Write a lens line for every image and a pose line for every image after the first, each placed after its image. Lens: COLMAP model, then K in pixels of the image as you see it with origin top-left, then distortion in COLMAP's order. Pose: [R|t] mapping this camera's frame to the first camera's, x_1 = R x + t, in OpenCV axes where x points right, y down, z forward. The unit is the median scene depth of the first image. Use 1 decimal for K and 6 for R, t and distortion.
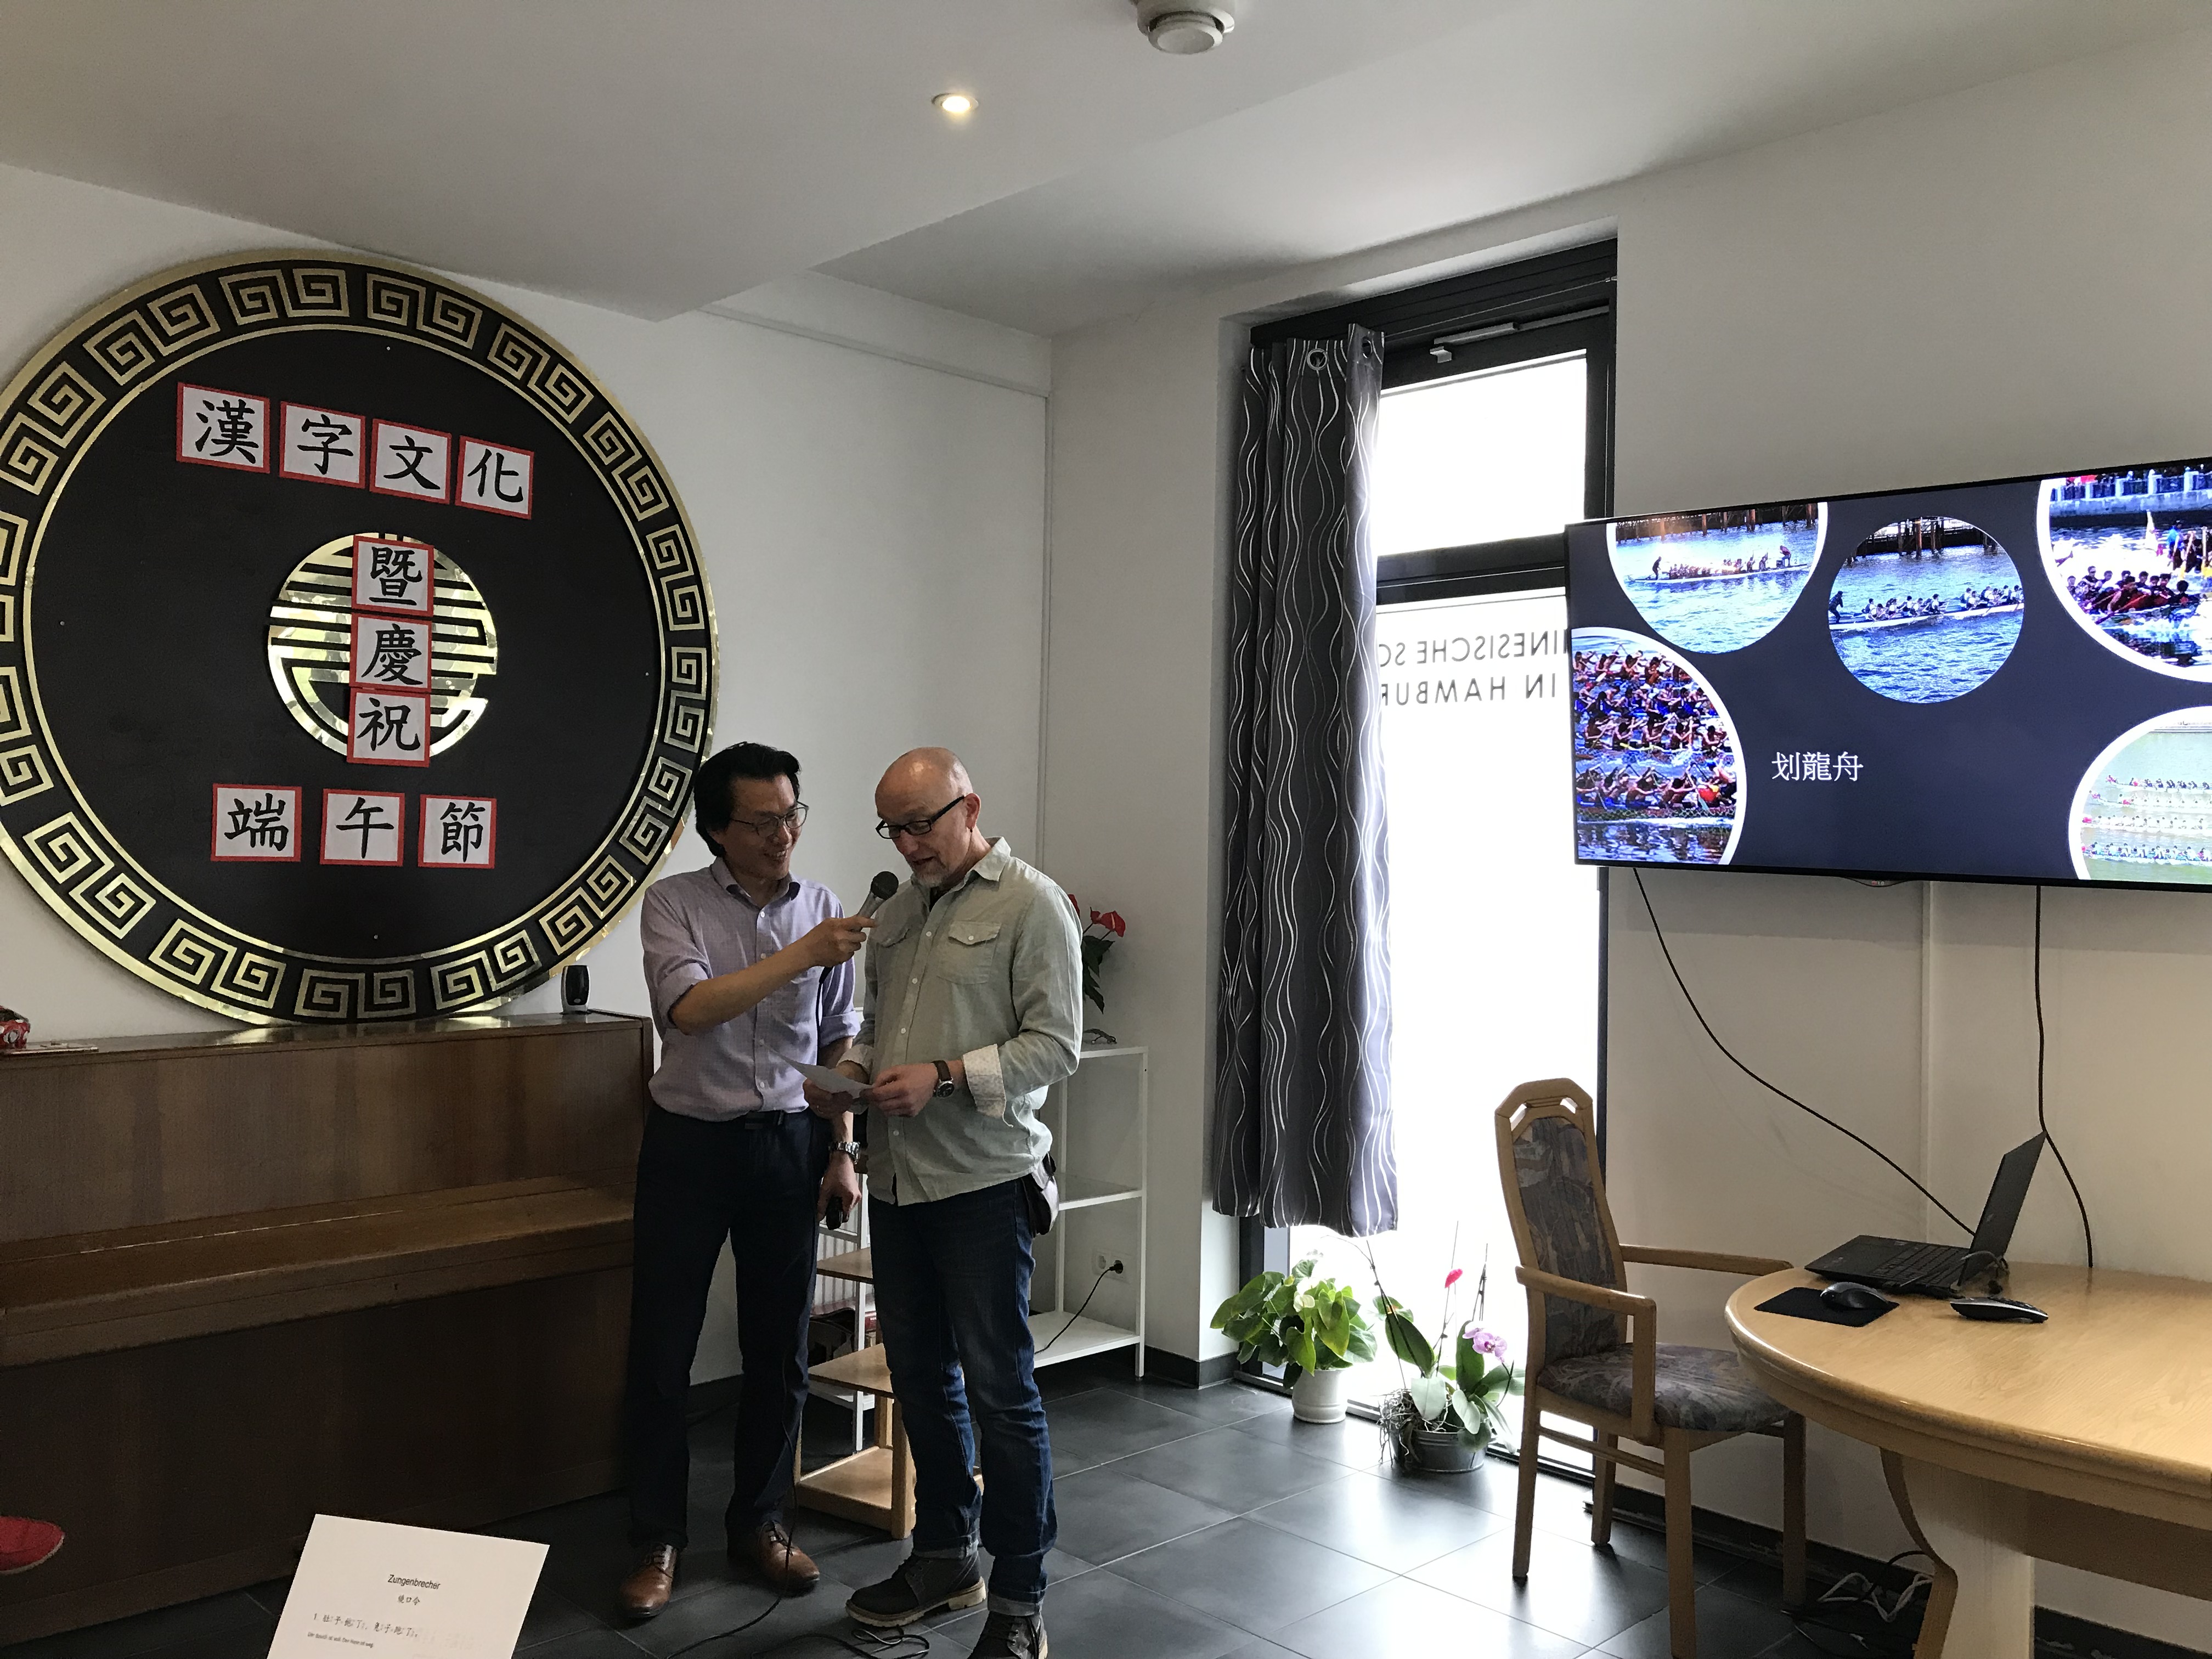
lens RADIAL K [[1887.1, 0, 1106.2], [0, 1887.1, 835.4], [0, 0, 1]] dist [0.088139, -0.077742]
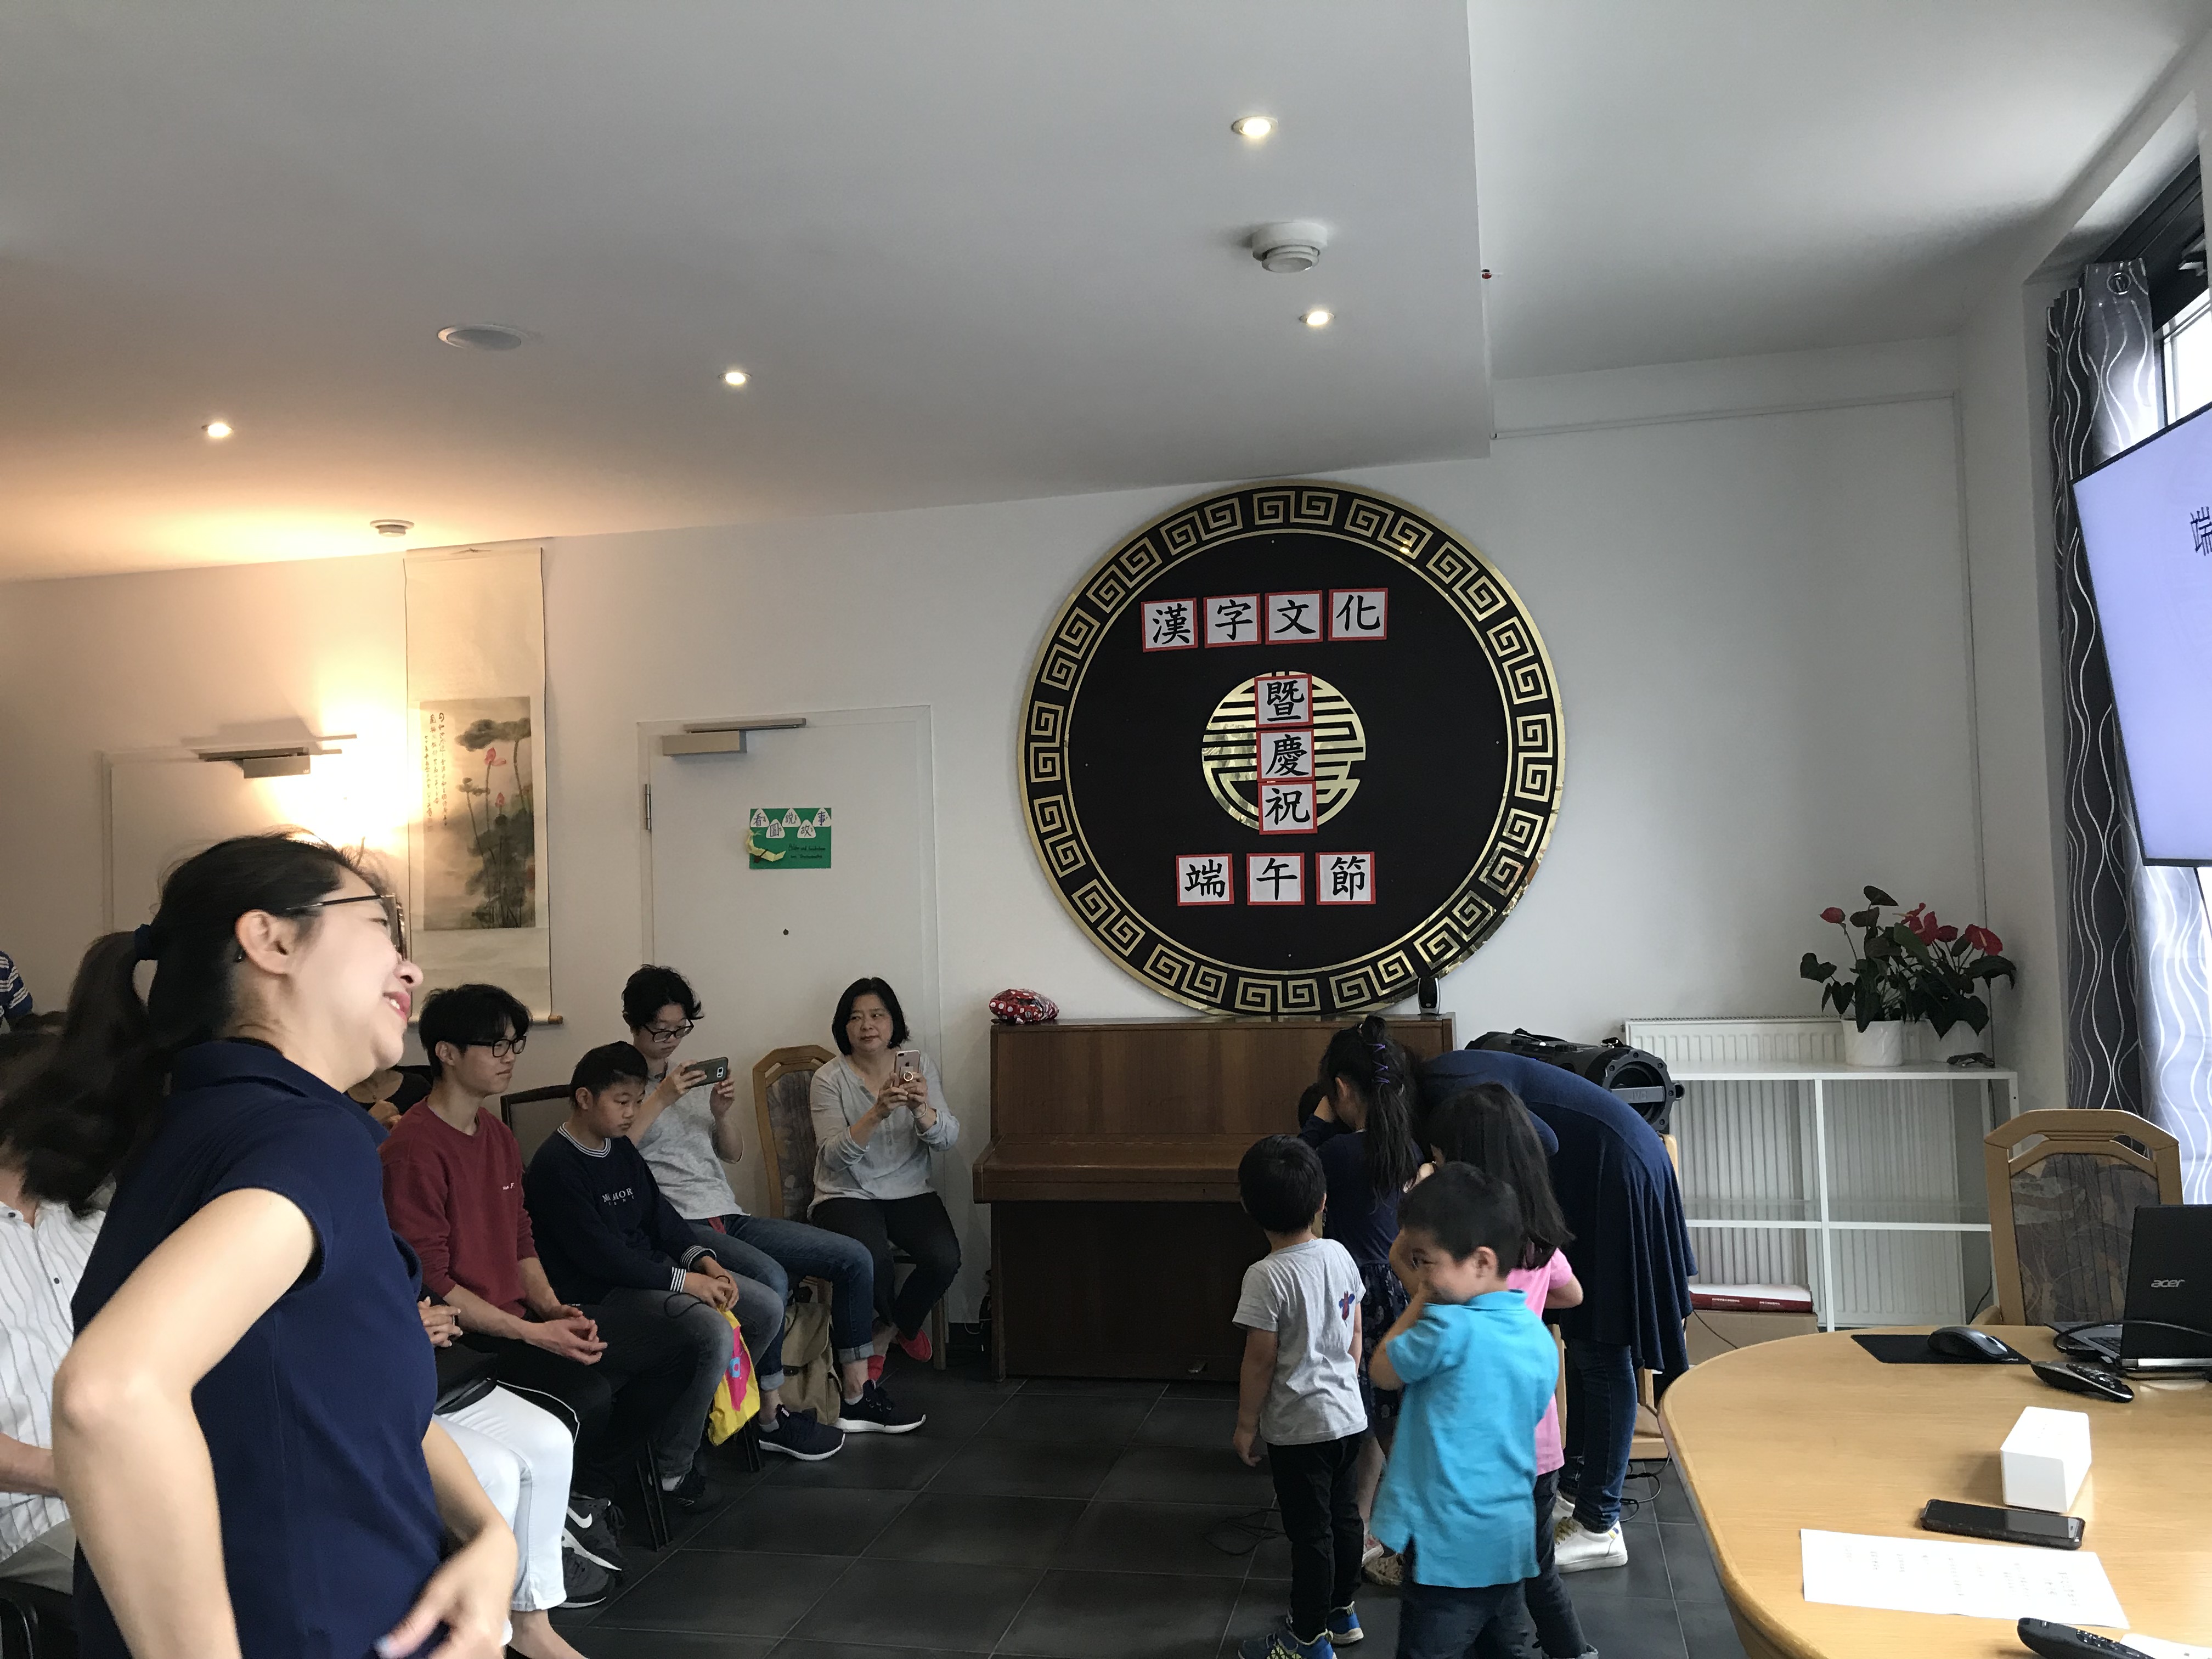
lens RADIAL K [[1887.1, 0, 1054.5], [0, 1887.1, 882.7], [0, 0, 1]] dist [0.088139, -0.077742]
pose [[0.516506, -0.037139, -0.855478, 0.733159], [0.048516, 0.998723, -0.014066, 0.010450], [0.854908, -0.034239, 0.517648, 0.123925]]
